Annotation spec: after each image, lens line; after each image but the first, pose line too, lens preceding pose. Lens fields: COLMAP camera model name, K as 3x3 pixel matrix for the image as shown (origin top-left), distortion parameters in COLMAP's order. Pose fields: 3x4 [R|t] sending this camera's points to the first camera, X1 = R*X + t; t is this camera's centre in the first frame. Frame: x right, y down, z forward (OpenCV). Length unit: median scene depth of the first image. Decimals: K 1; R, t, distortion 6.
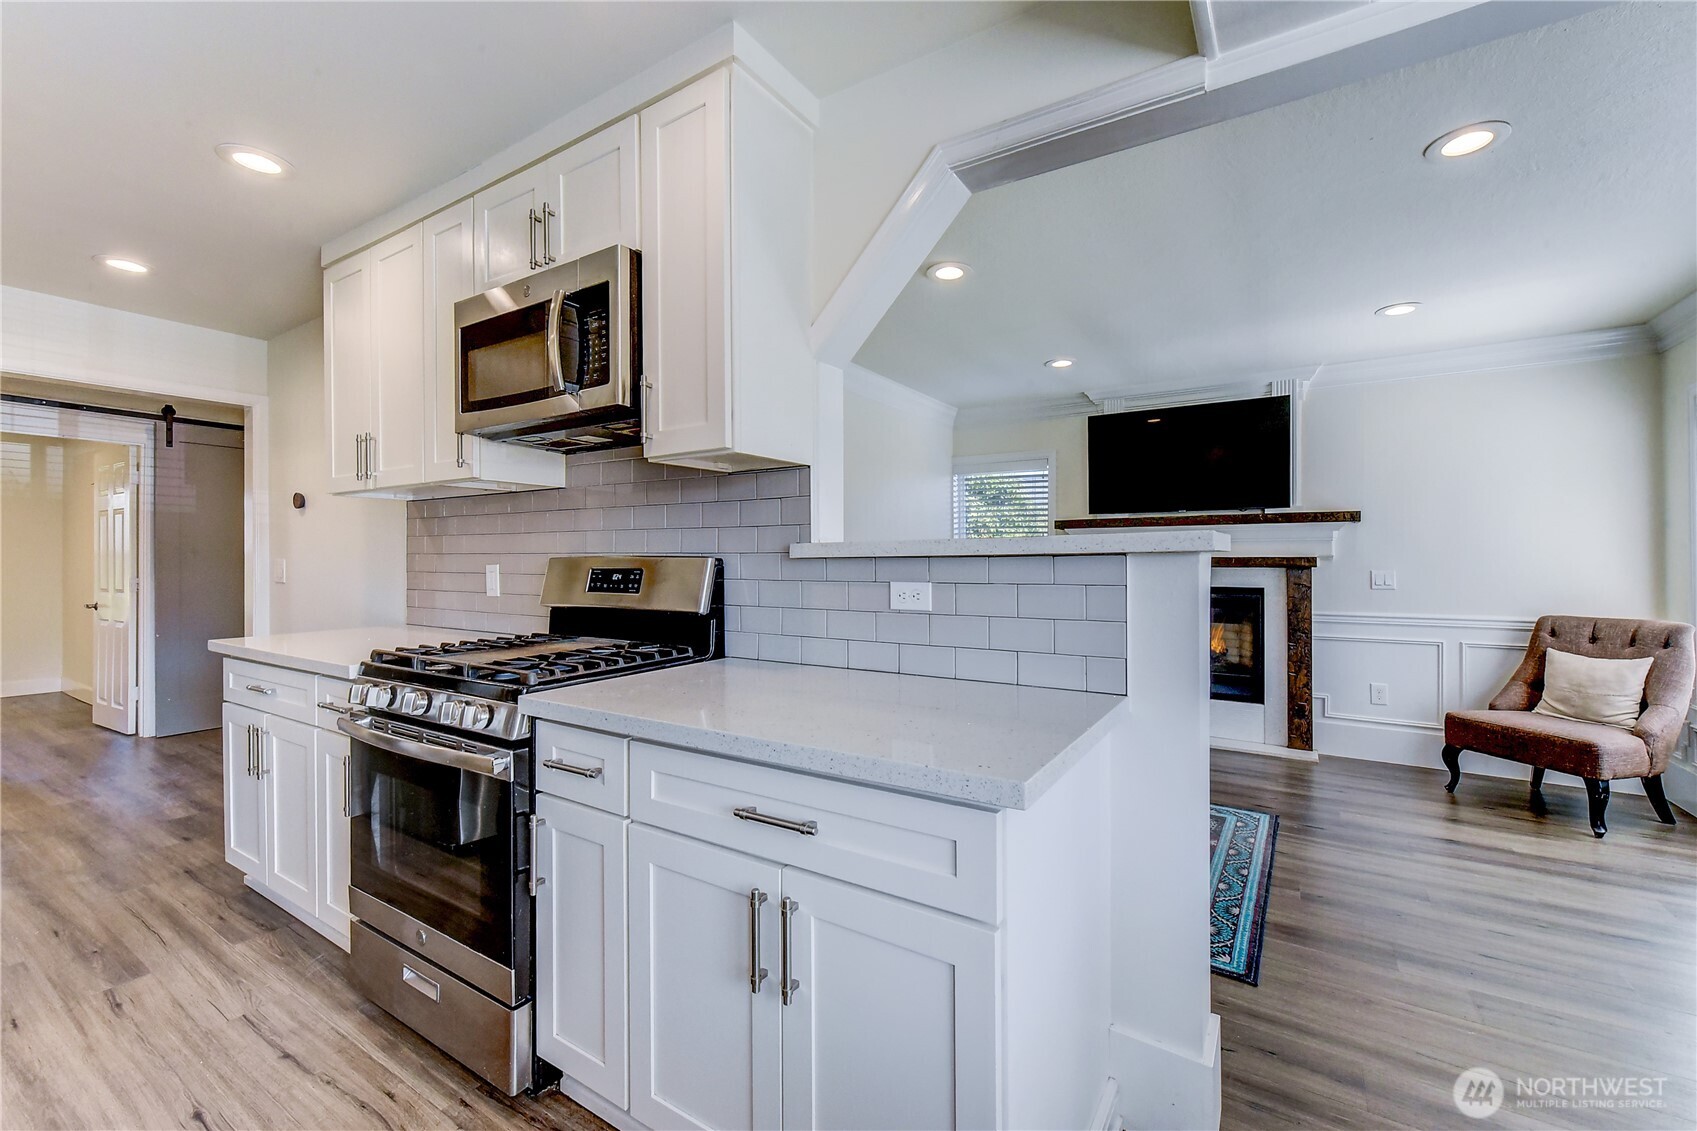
lens RADIAL K [[708.0, 0, 849.3], [0, 708.0, 563.3], [0, 0, 1]] dist [0.000343, 0.000107]
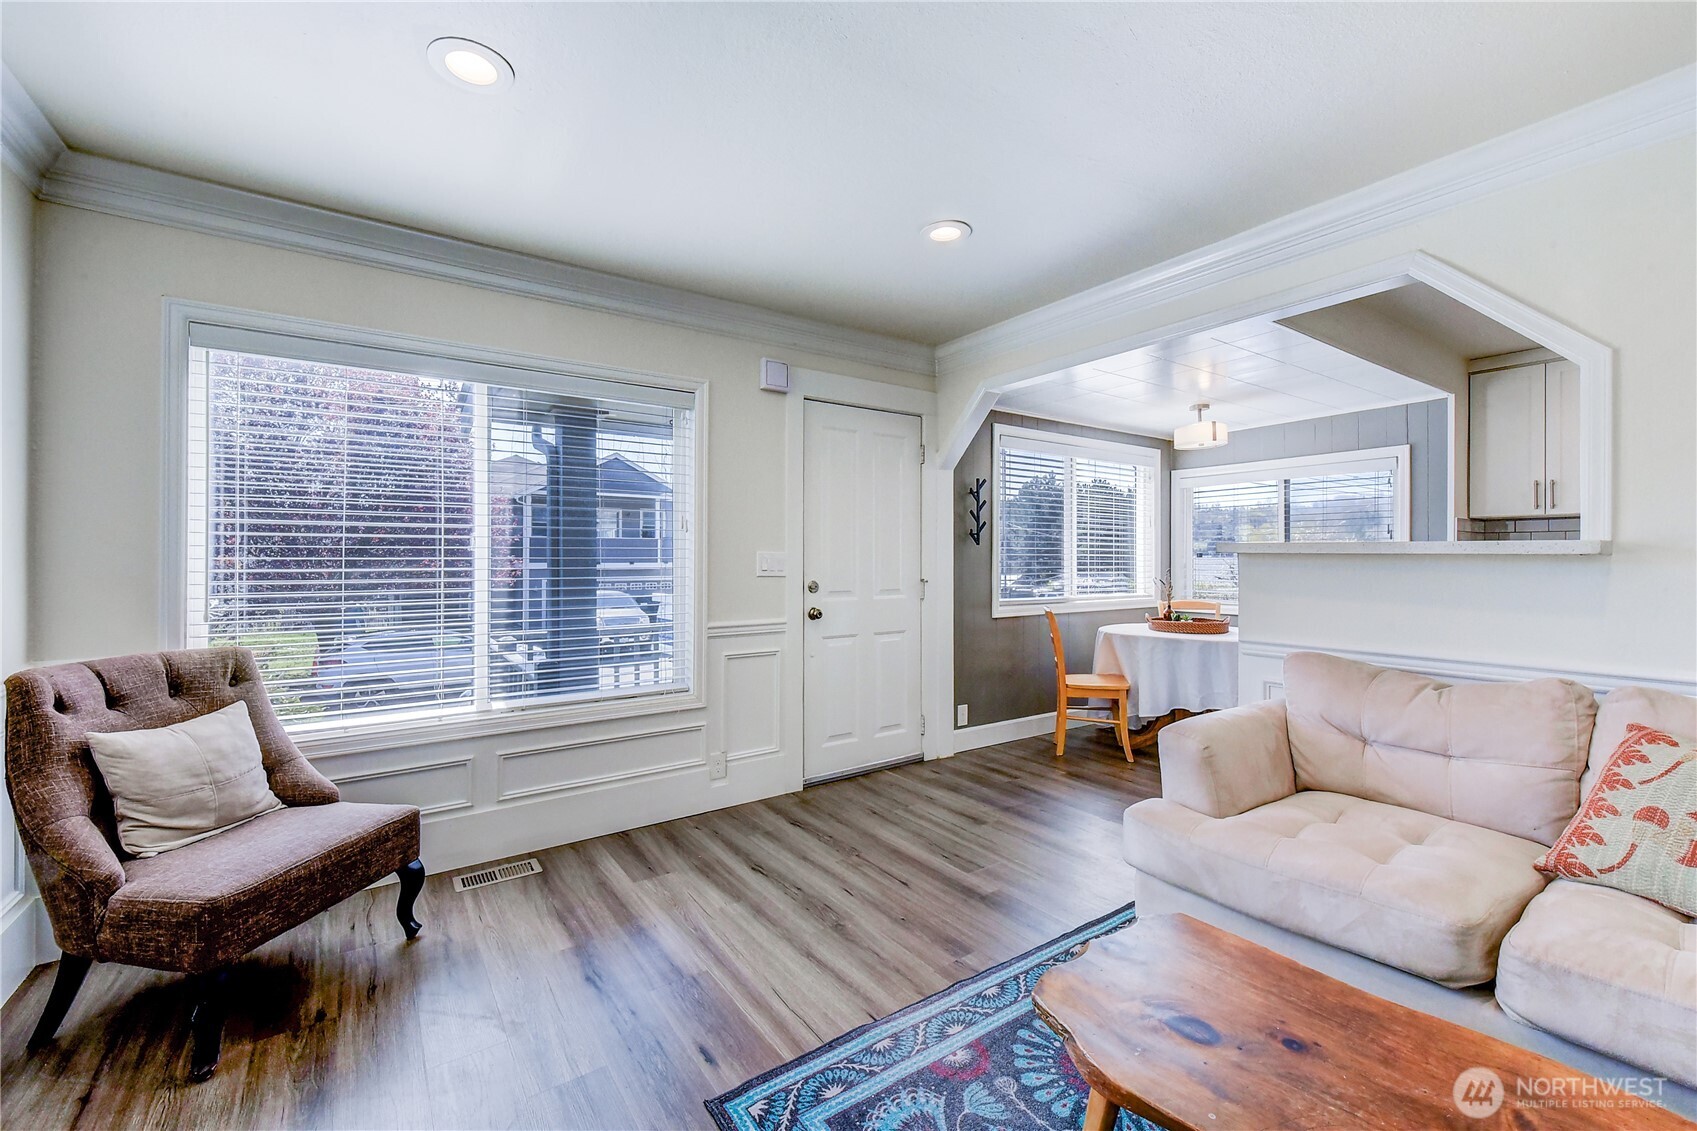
lens RADIAL K [[708.0, 0, 848.4], [0, 708.0, 562.3], [0, 0, 1]] dist [0.000343, 0.000107]
pose [[-0.924479, -0.000487, 0.381232, 0.078801], [0.000701, 0.999995, 0.002978, 0.000090], [-0.381232, 0.003020, -0.924475, 0.322358]]
